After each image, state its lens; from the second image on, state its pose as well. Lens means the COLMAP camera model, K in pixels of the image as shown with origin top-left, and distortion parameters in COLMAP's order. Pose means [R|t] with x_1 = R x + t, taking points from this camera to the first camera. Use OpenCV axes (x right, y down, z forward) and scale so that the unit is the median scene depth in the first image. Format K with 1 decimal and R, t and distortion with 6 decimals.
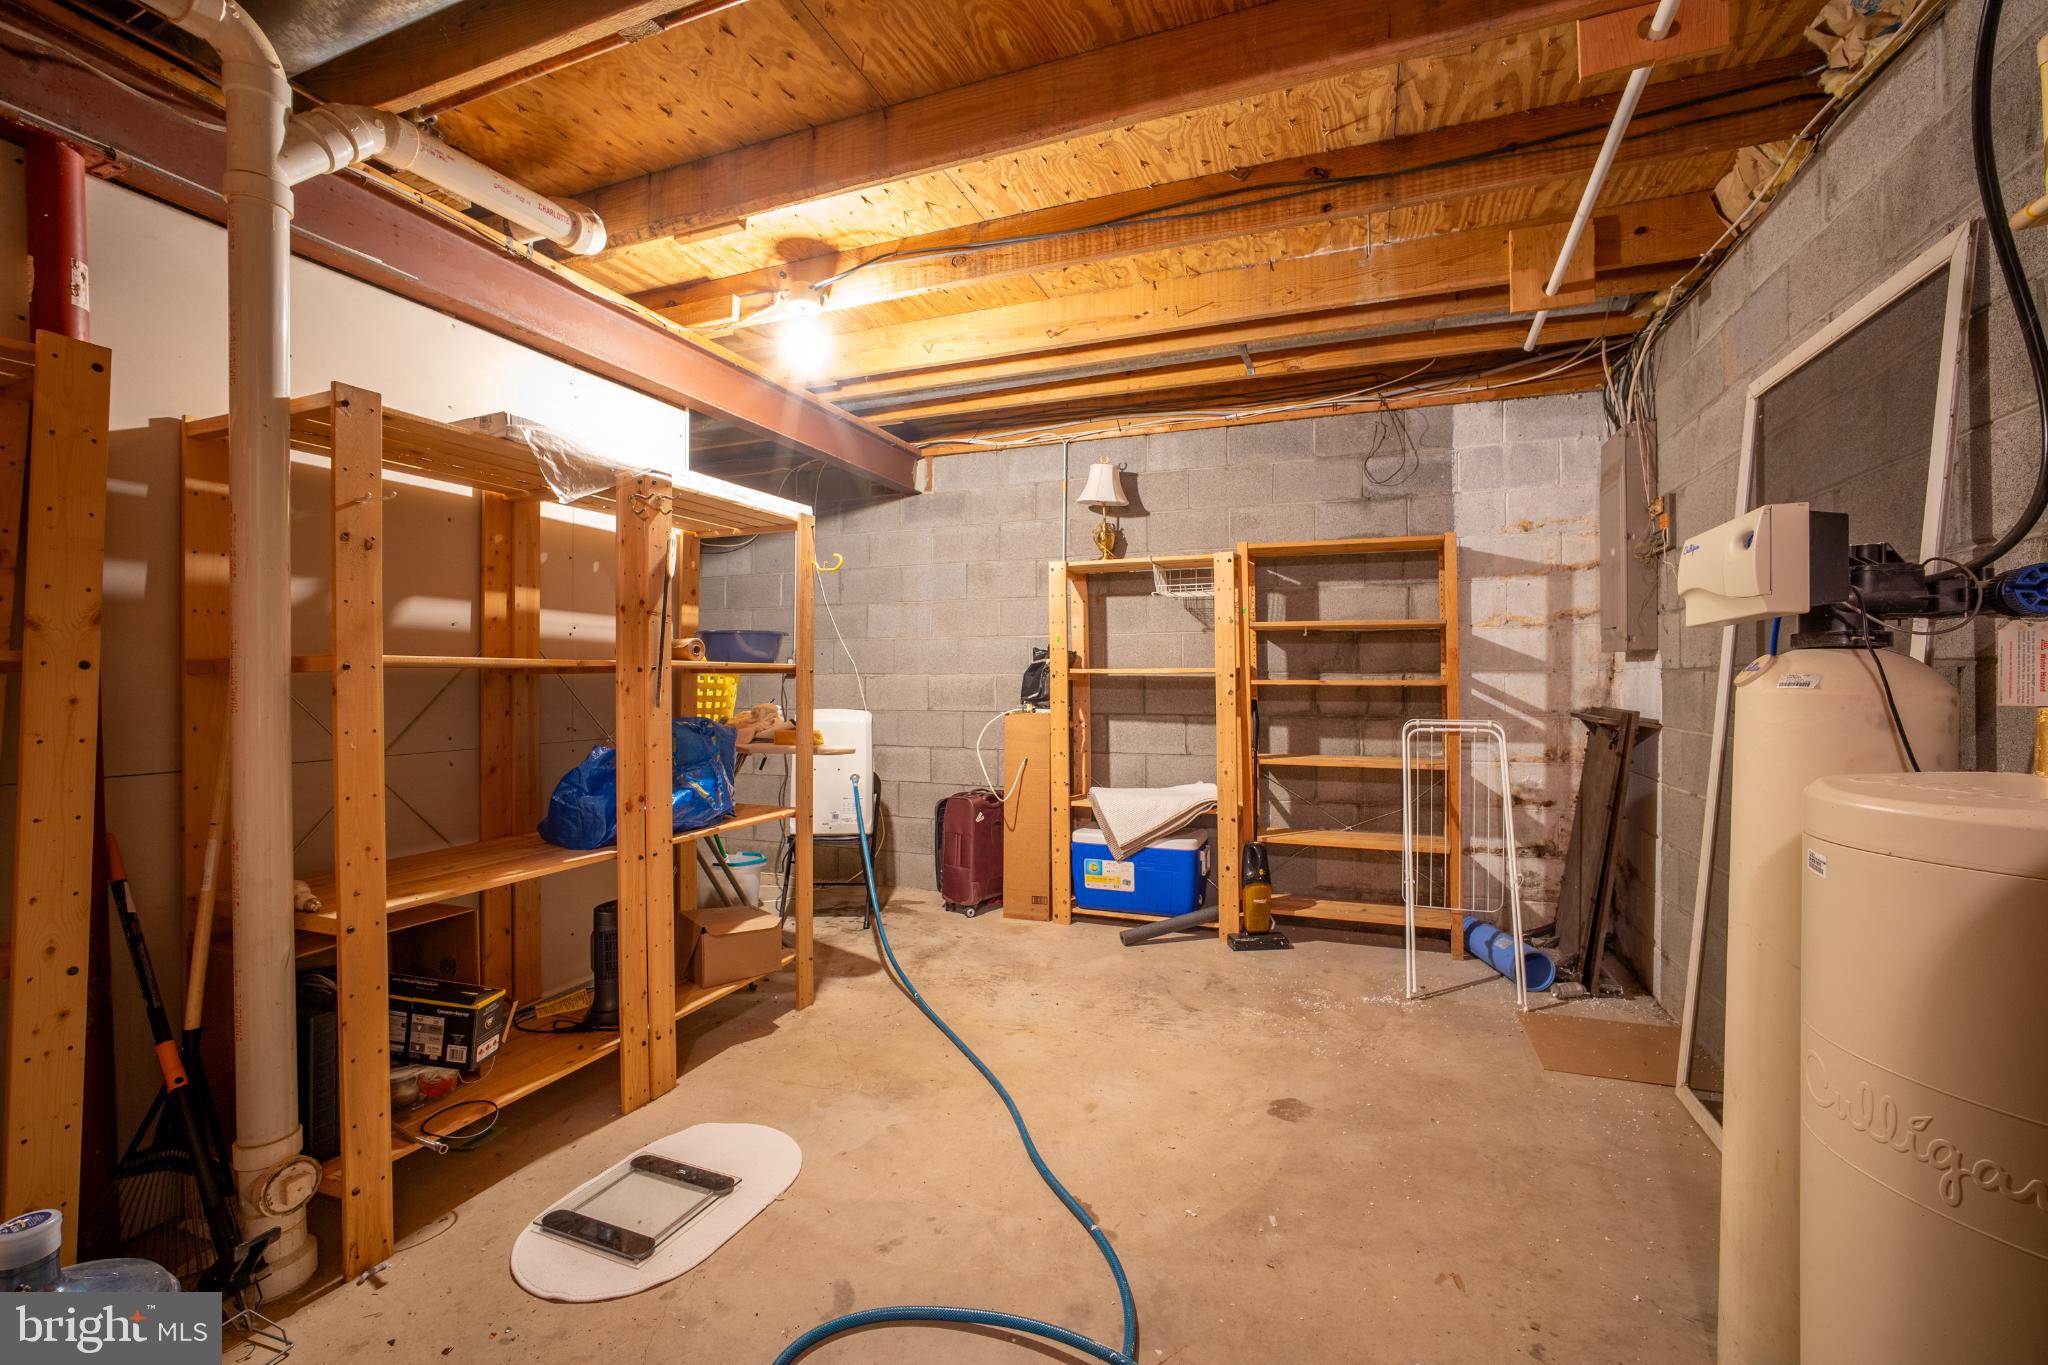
lens RADIAL K [[861.8, 0, 1026.5], [0, 861.8, 678.5], [0, 0, 1]] dist [-0.038423, 0.014489]
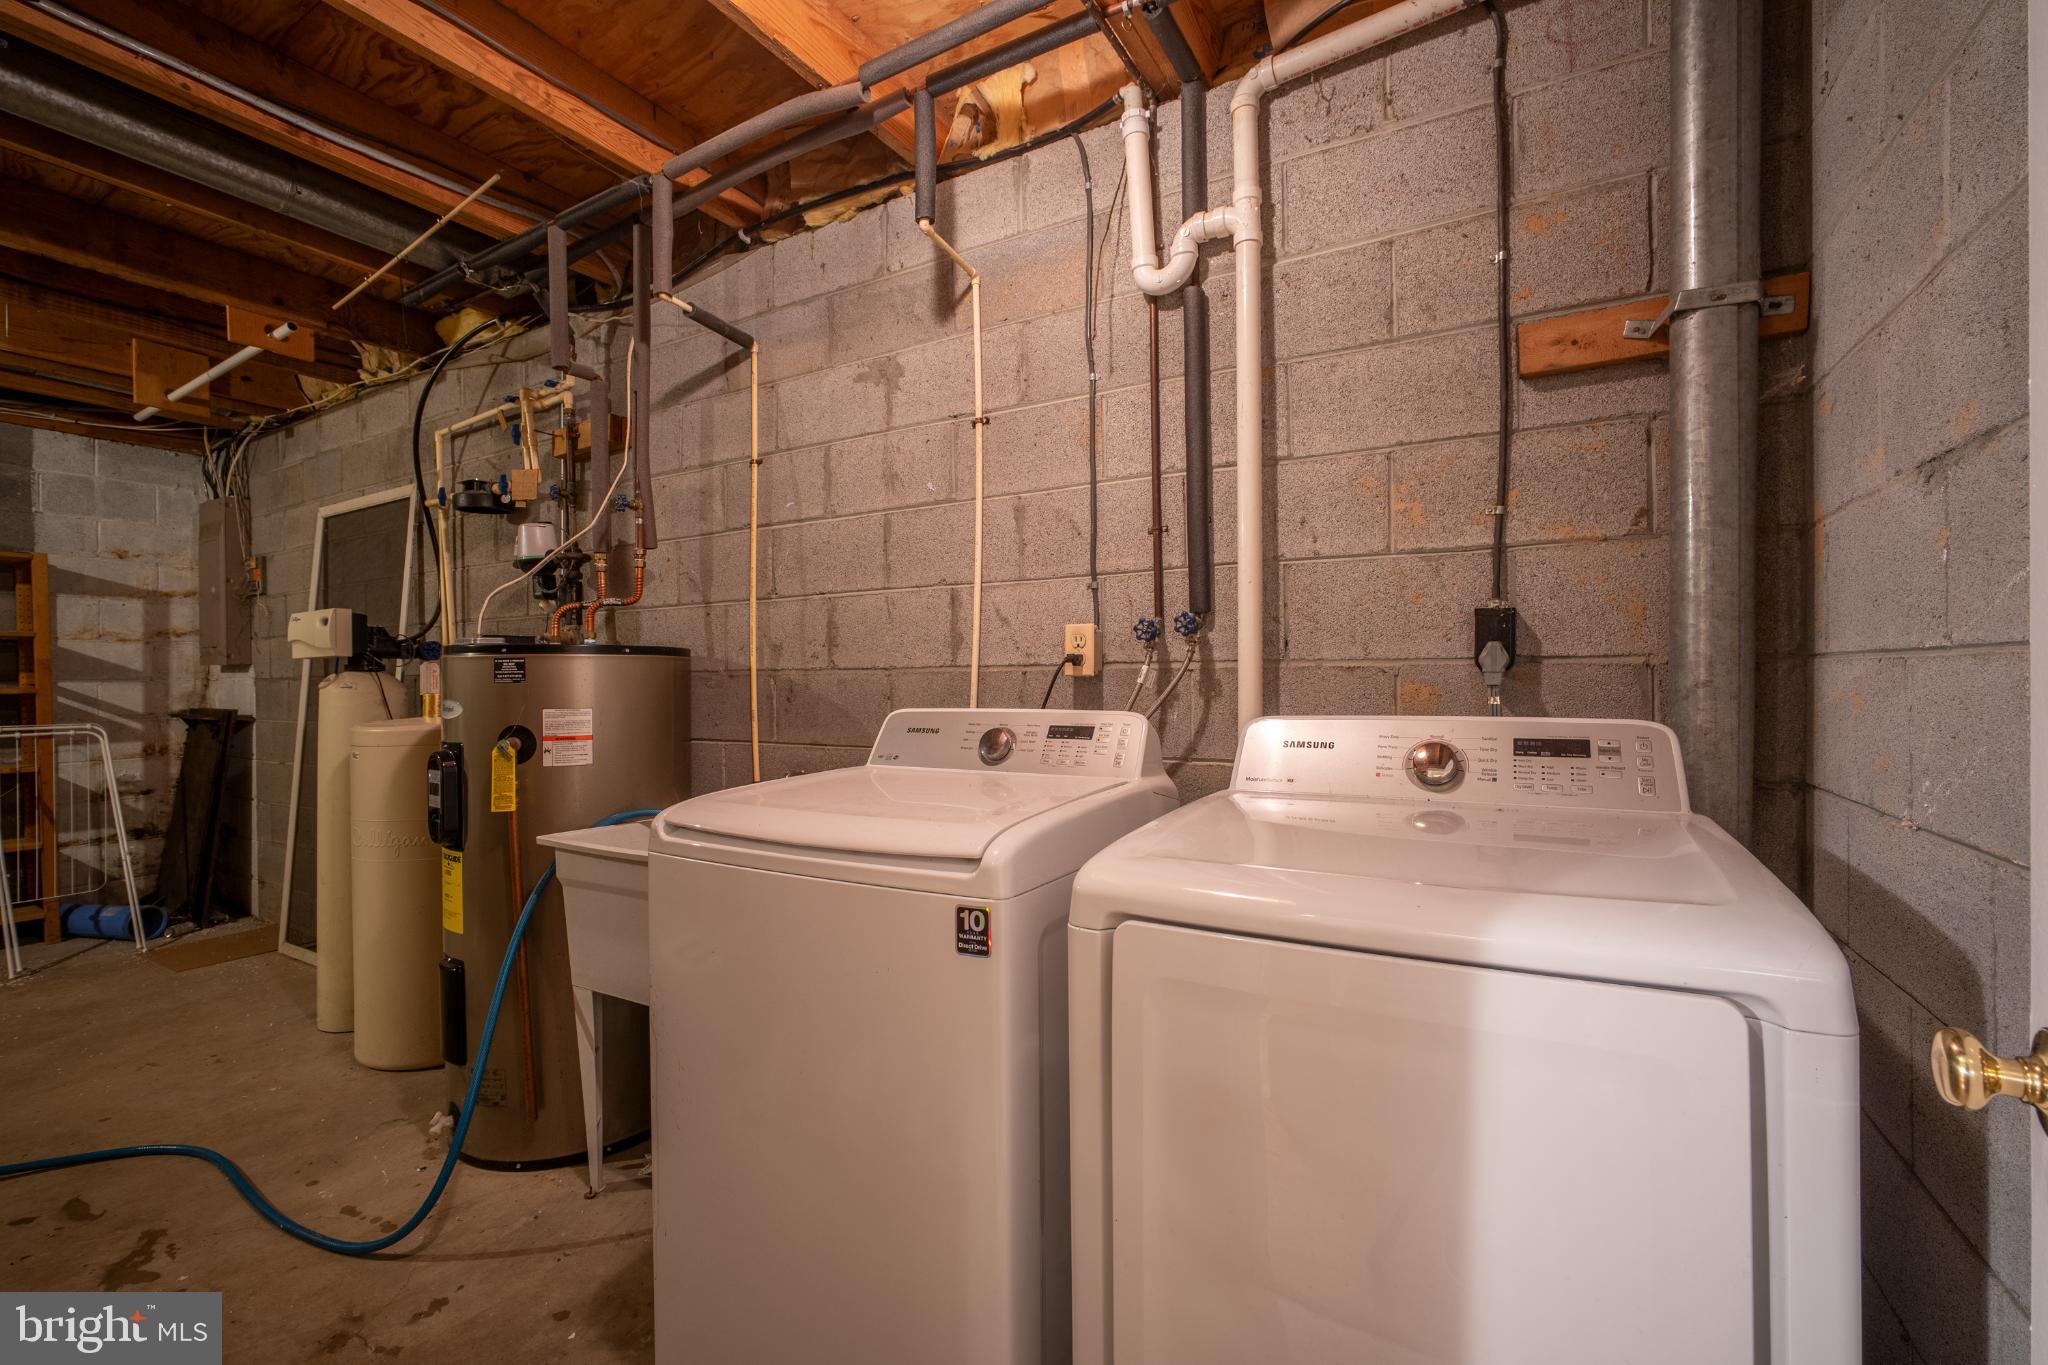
lens RADIAL K [[861.8, 0, 1026.5], [0, 861.8, 678.5], [0, 0, 1]] dist [-0.038423, 0.014489]
pose [[0.152014, -0.003287, 0.988373, -0.366244], [0.009092, 0.999957, 0.001927, -0.001670], [-0.988336, 0.008694, 0.152038, -0.399304]]
